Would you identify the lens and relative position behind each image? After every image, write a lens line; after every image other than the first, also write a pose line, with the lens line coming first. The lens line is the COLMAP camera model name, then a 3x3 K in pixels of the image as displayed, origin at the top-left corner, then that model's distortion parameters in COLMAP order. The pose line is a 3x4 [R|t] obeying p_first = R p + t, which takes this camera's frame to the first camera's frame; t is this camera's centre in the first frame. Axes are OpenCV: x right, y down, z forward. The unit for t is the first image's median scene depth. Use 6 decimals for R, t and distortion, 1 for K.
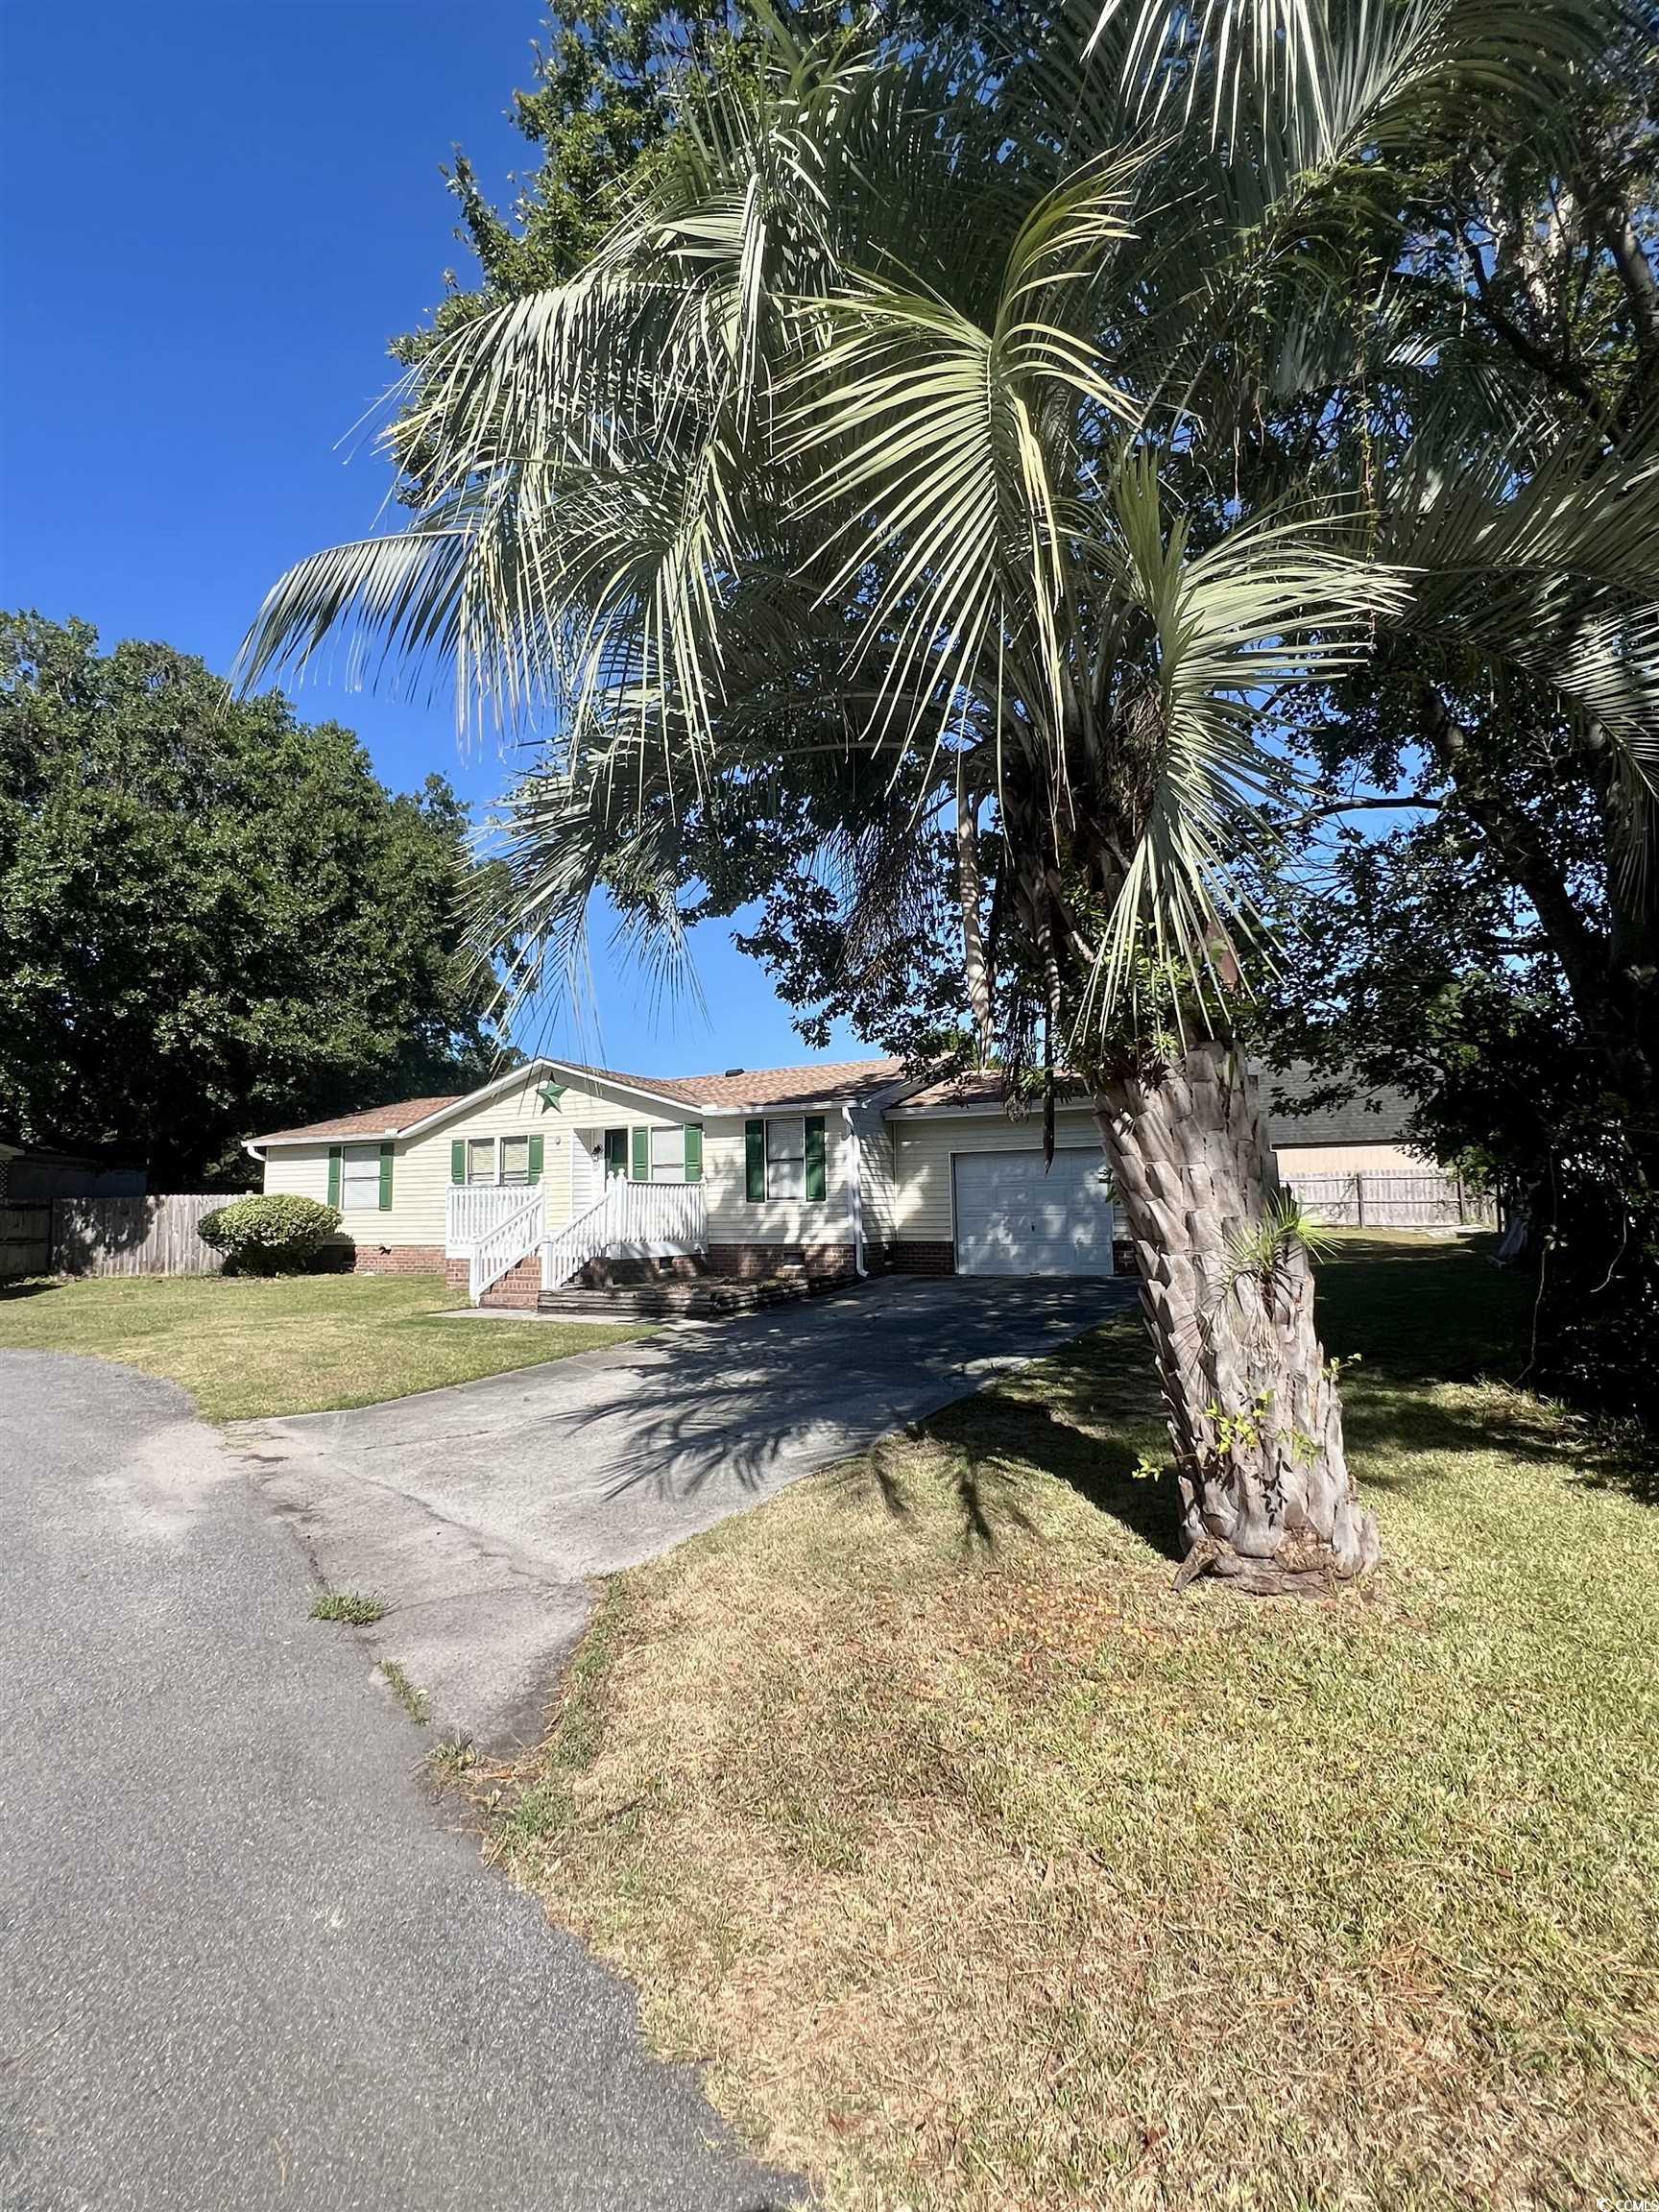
lens RADIAL K [[1114.9, 0, 825.6], [0, 1114.9, 1081.2], [0, 0, 1]] dist [-0.003916, -0.000408]
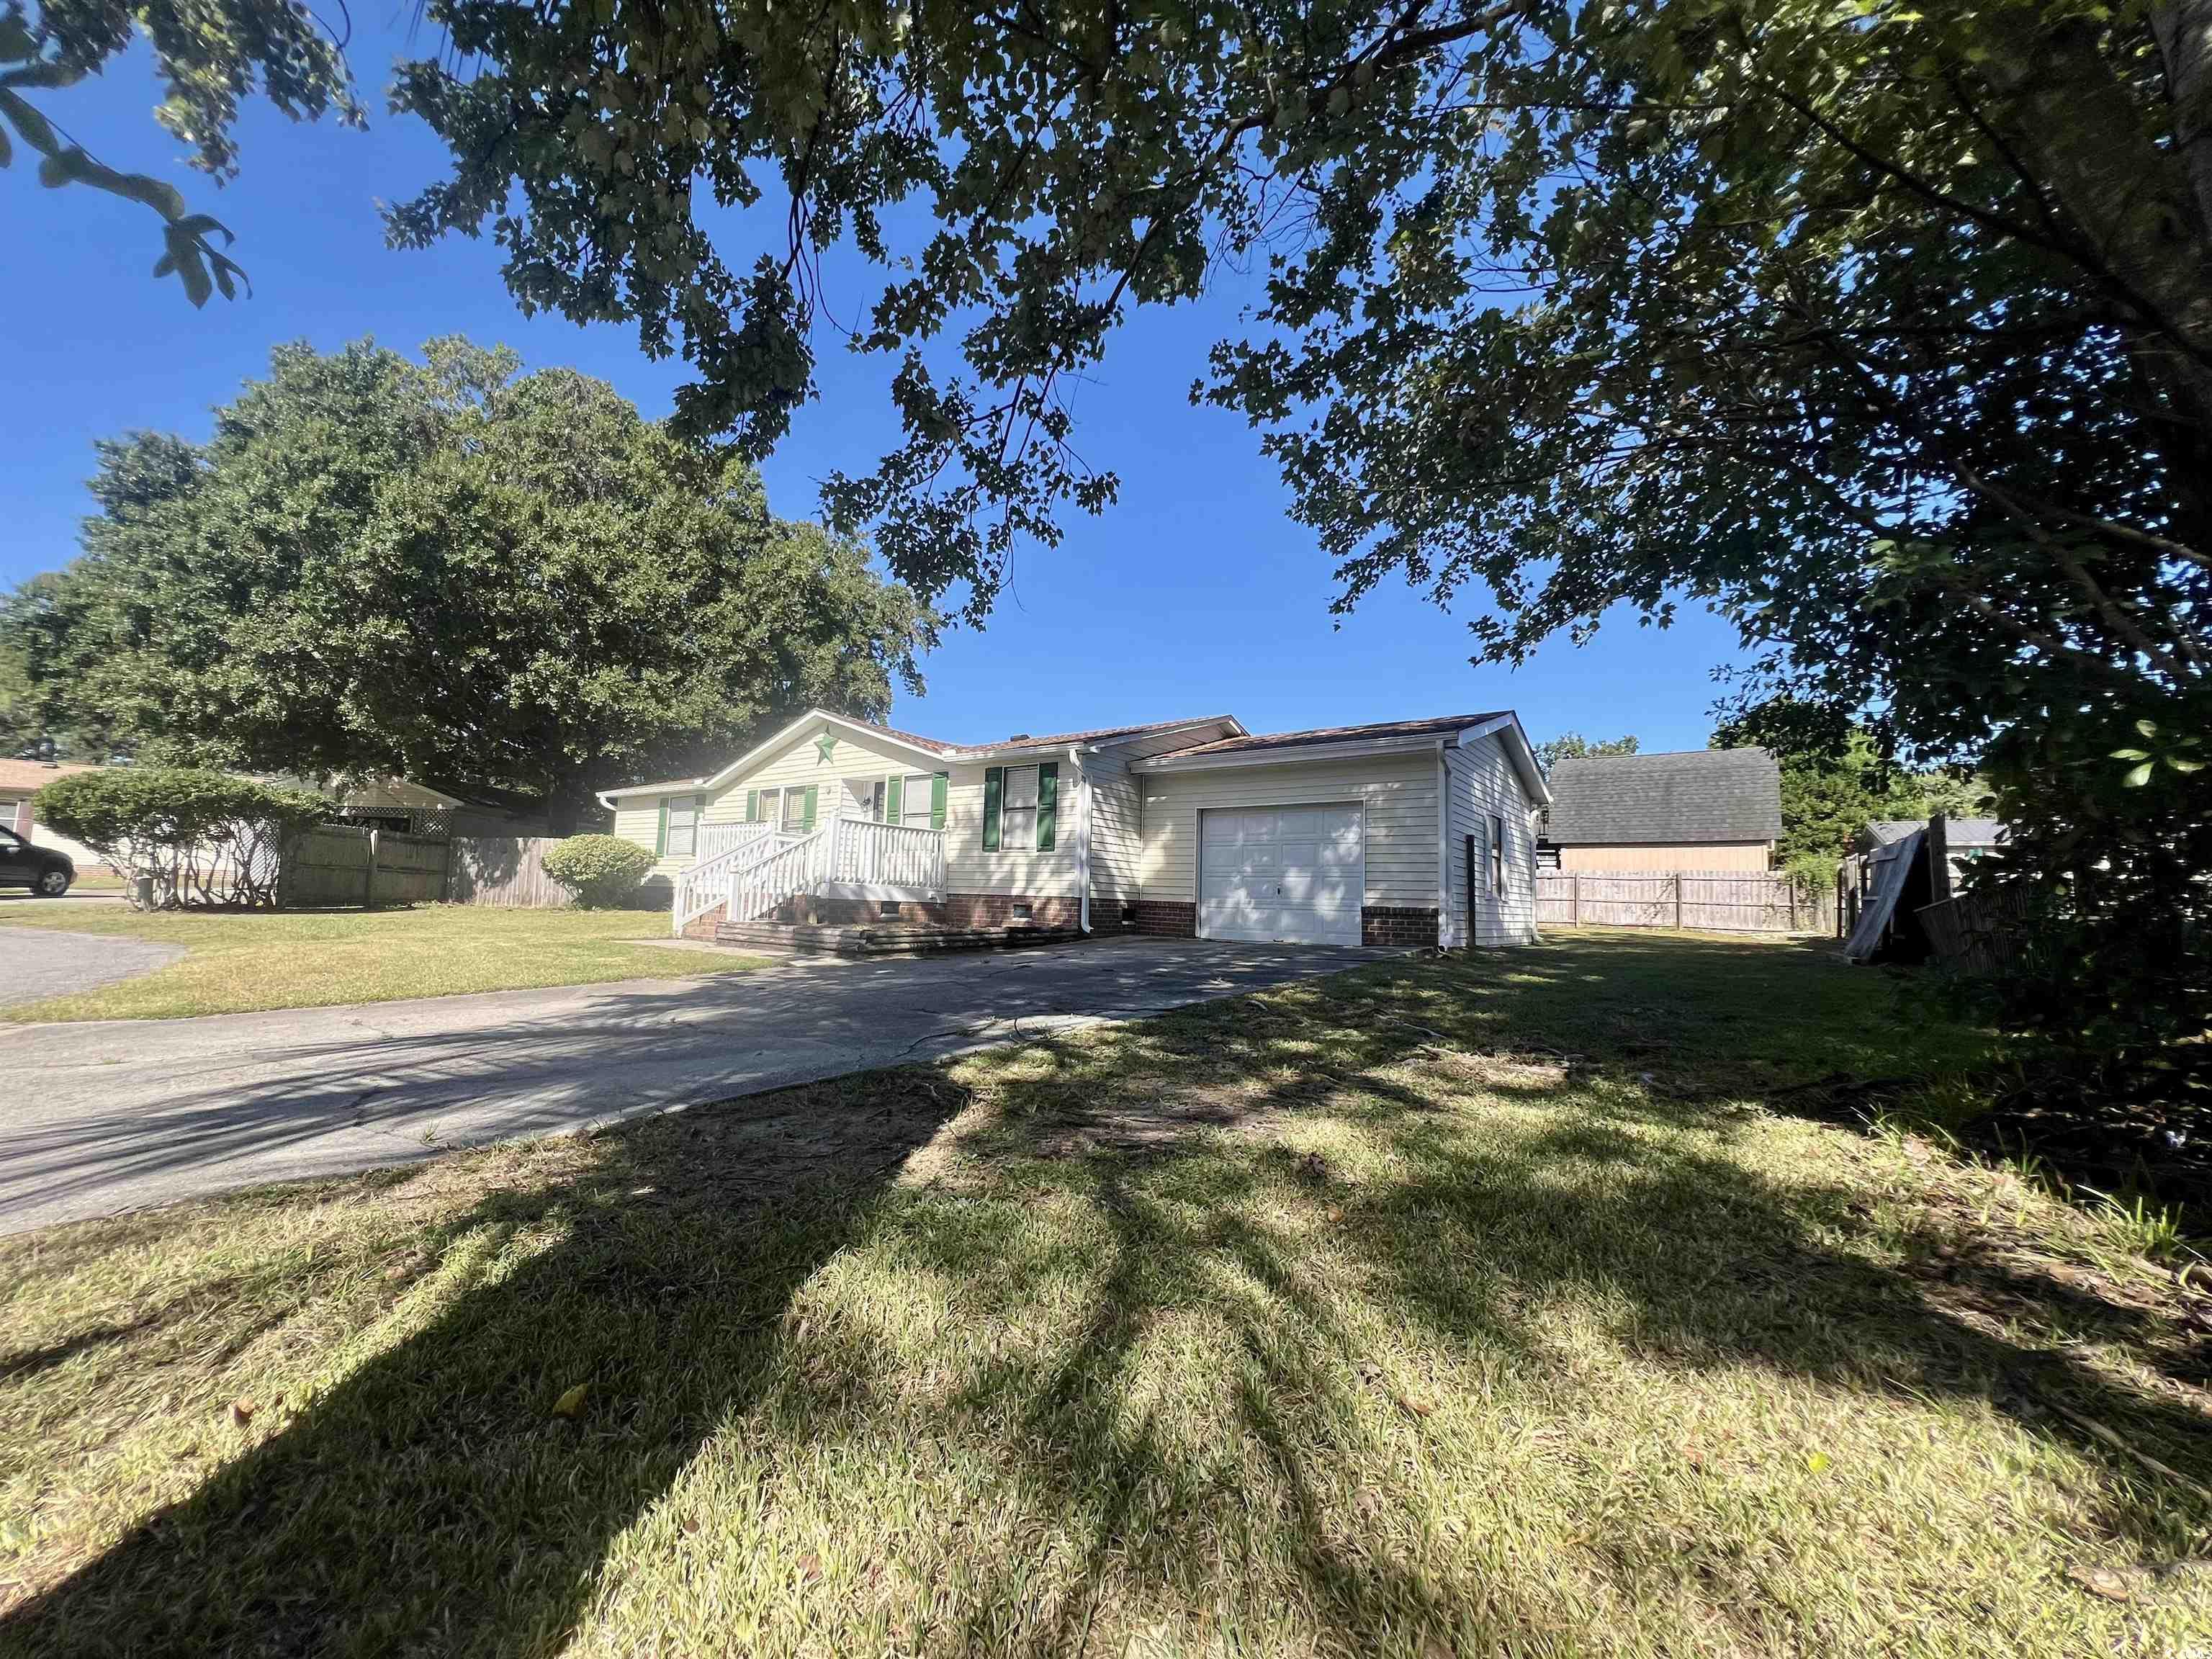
lens RADIAL K [[883.8, 0, 1098.5], [0, 883.8, 825.6], [0, 0, 1]] dist [-0.002429, -0.000583]
pose [[0.988538, 0.037292, -0.146293, 0.126183], [-0.034479, 0.999169, 0.021720, 0.059000], [0.146981, -0.016427, 0.989003, 0.231682]]
